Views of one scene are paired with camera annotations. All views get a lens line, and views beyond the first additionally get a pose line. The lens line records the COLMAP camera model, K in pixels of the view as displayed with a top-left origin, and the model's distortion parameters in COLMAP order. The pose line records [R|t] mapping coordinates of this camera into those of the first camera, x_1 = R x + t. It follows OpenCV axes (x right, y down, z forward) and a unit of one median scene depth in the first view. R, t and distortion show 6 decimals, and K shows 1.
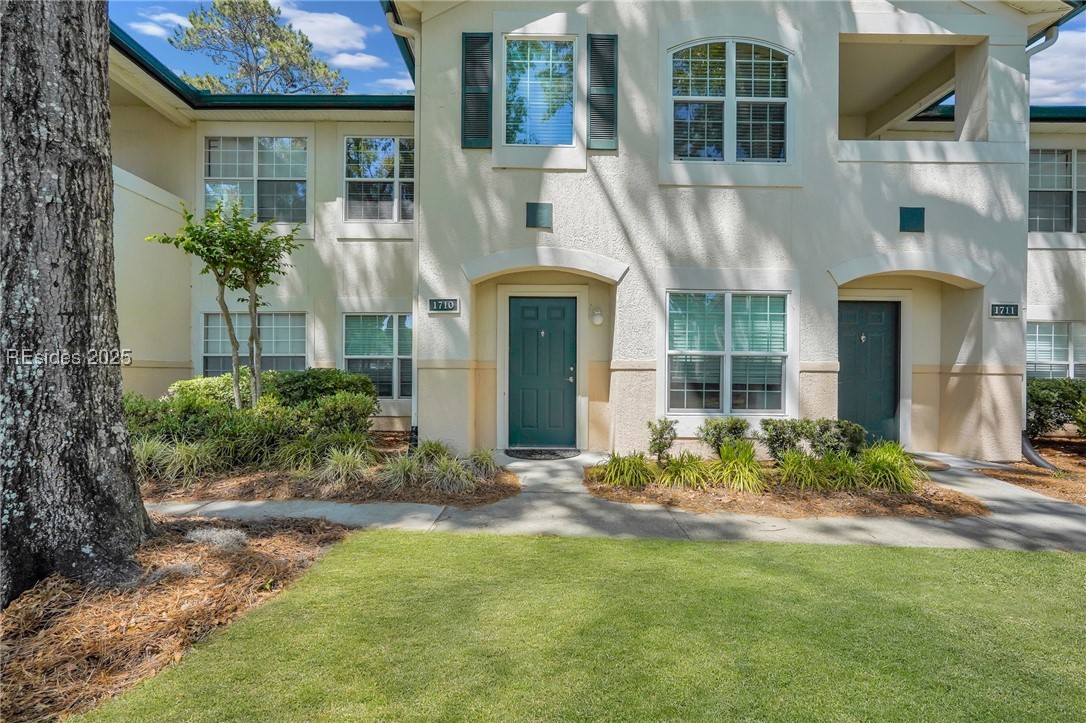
lens RADIAL K [[484.7, 0, 537.7], [0, 484.7, 368.3], [0, 0, 1]] dist [-0.015316, 0.007089]
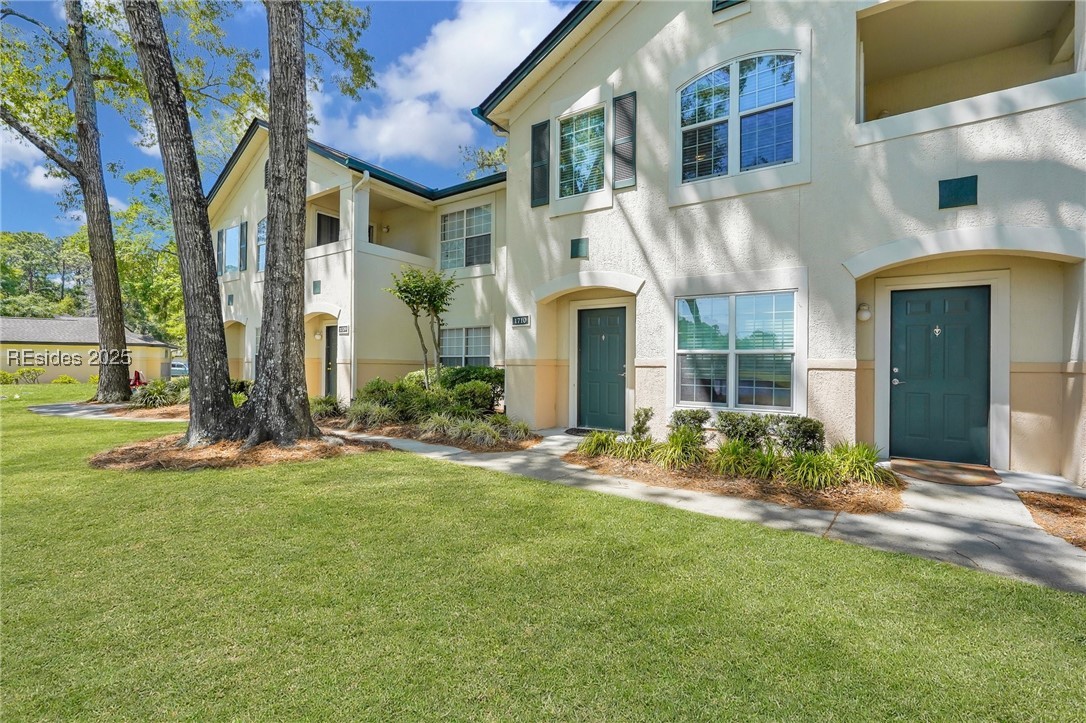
lens RADIAL K [[495.8, 0, 543.0], [0, 495.8, 361.5], [0, 0, 1]] dist [-0.014010, 0.011170]
pose [[0.814314, -0.002408, -0.580420, 0.692774], [-0.003621, 0.999951, -0.009230, 0.002559], [0.580414, 0.009618, 0.814265, -0.142496]]
